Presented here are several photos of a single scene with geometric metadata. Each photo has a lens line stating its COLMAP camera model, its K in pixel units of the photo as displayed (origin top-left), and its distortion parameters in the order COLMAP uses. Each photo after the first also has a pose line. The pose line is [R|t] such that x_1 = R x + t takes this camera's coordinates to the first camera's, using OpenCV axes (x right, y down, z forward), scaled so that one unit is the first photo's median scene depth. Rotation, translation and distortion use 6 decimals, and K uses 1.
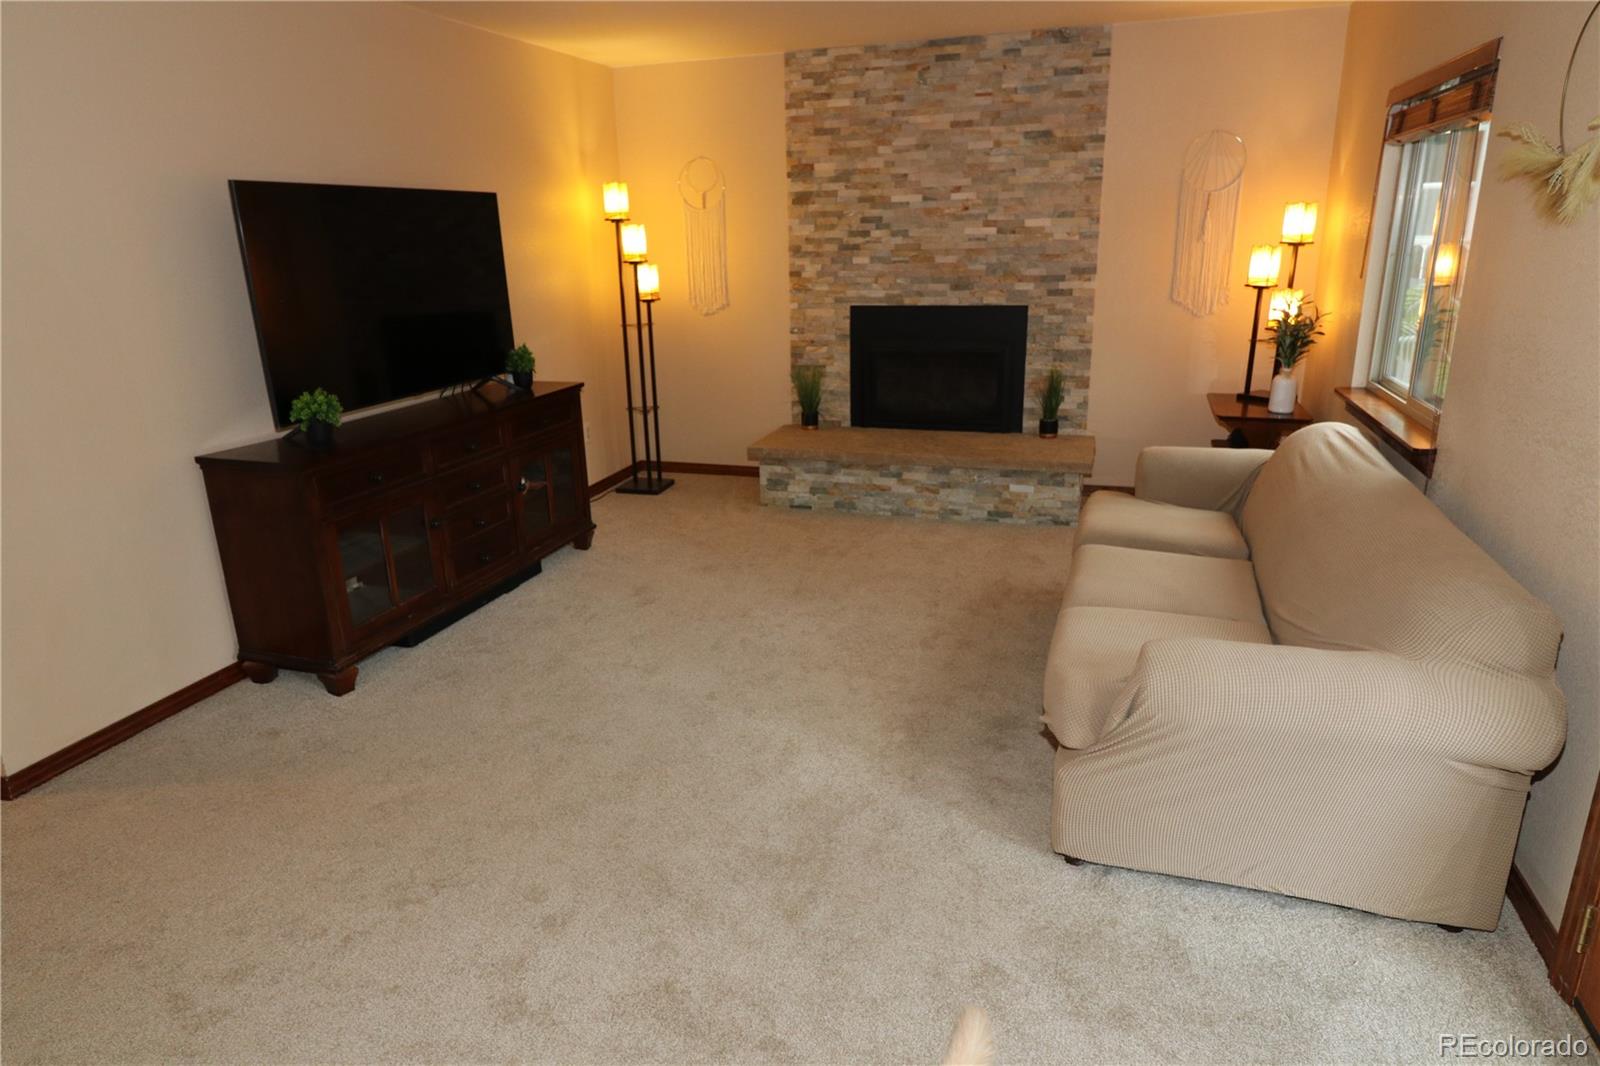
lens RADIAL K [[959.7, 0, 799.8], [0, 959.7, 512.3], [0, 0, 1]] dist [0.003822, -0.000282]
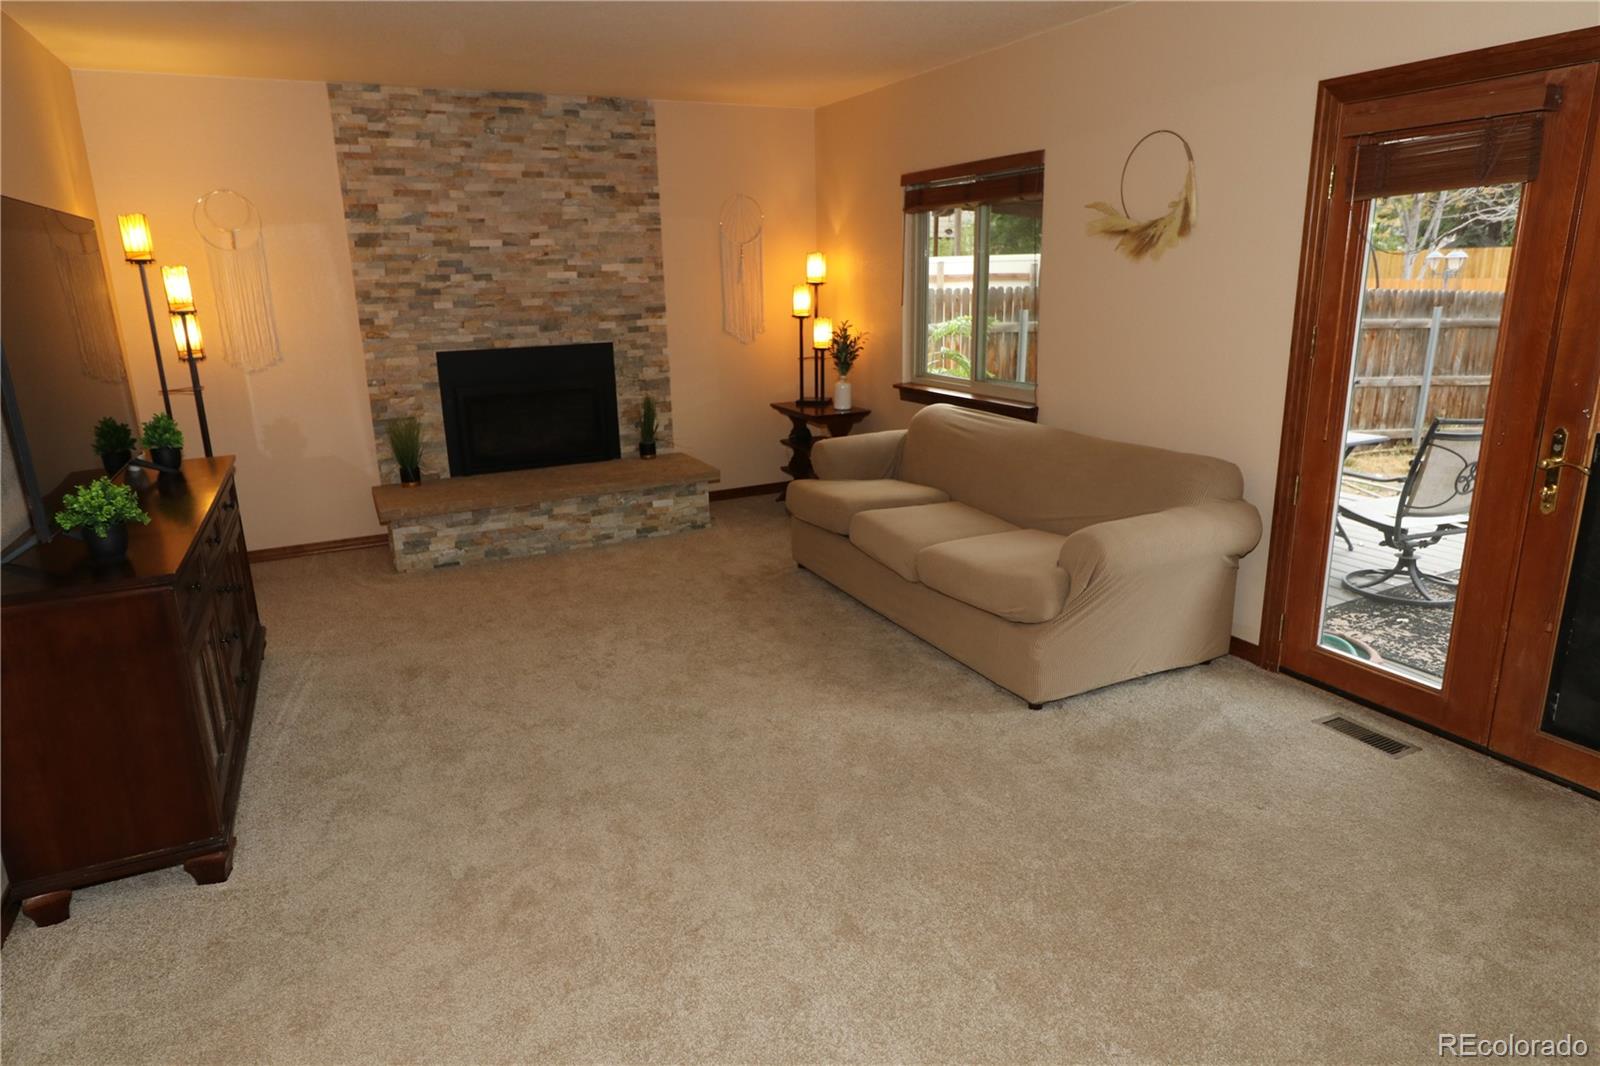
lens RADIAL K [[959.7, 0, 799.8], [0, 959.7, 512.3], [0, 0, 1]] dist [0.003822, -0.000282]
pose [[0.714695, -0.165993, 0.679453, -0.390853], [0.203903, 0.978682, 0.024616, -0.008895], [-0.669055, 0.120949, 0.733306, 0.078039]]
